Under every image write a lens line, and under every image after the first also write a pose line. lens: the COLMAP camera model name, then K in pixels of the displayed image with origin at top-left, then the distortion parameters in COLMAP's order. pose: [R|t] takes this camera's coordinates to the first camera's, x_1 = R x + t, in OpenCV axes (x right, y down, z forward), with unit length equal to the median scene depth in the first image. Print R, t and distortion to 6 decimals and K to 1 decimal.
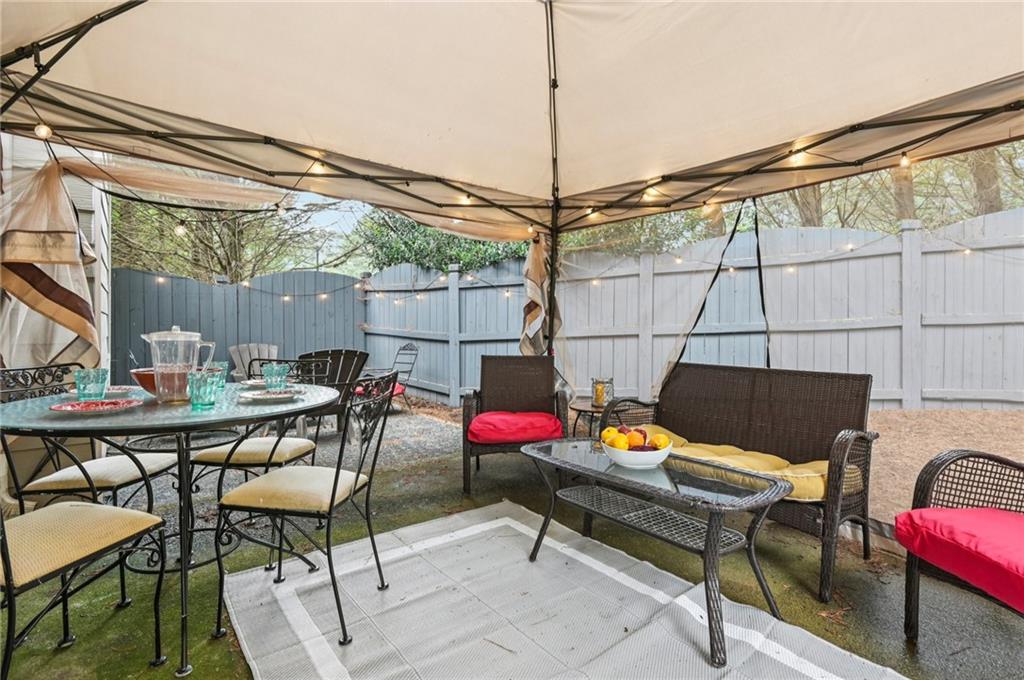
lens RADIAL K [[480.9, 0, 512.6], [0, 480.9, 326.2], [0, 0, 1]] dist [-0.003022, -0.007309]
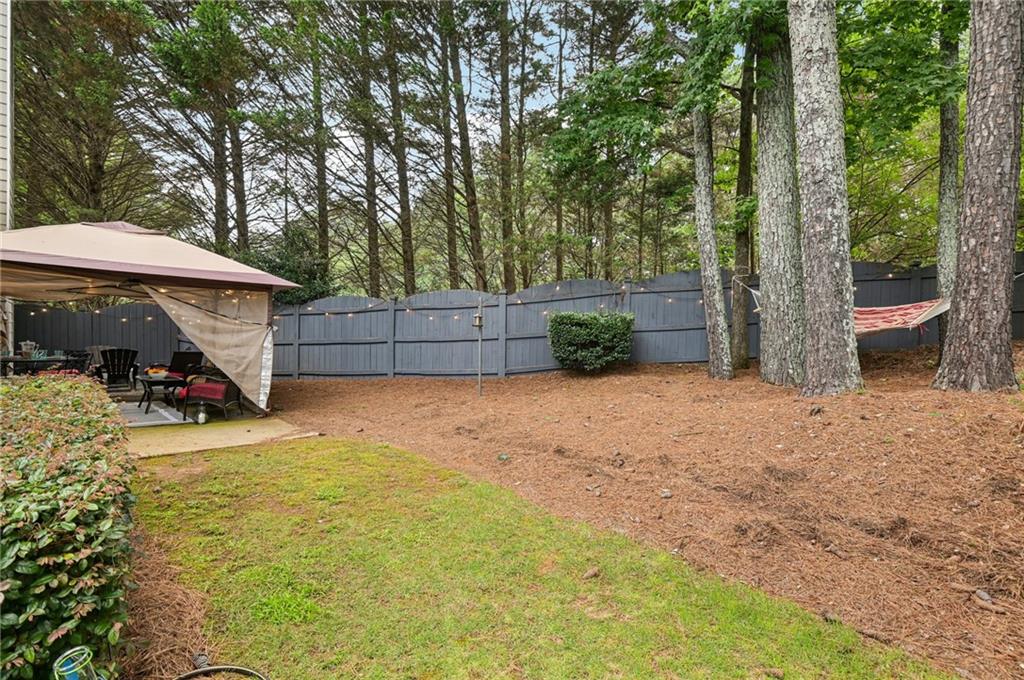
lens RADIAL K [[485.6, 0, 512.0], [0, 485.6, 340.0], [0, 0, 1]] dist [-0.004059, -0.001914]
pose [[0.995169, 0.013673, 0.097225, 1.371861], [-0.014997, 0.999804, 0.012898, -0.055586], [-0.097029, -0.014293, 0.995179, -1.598726]]
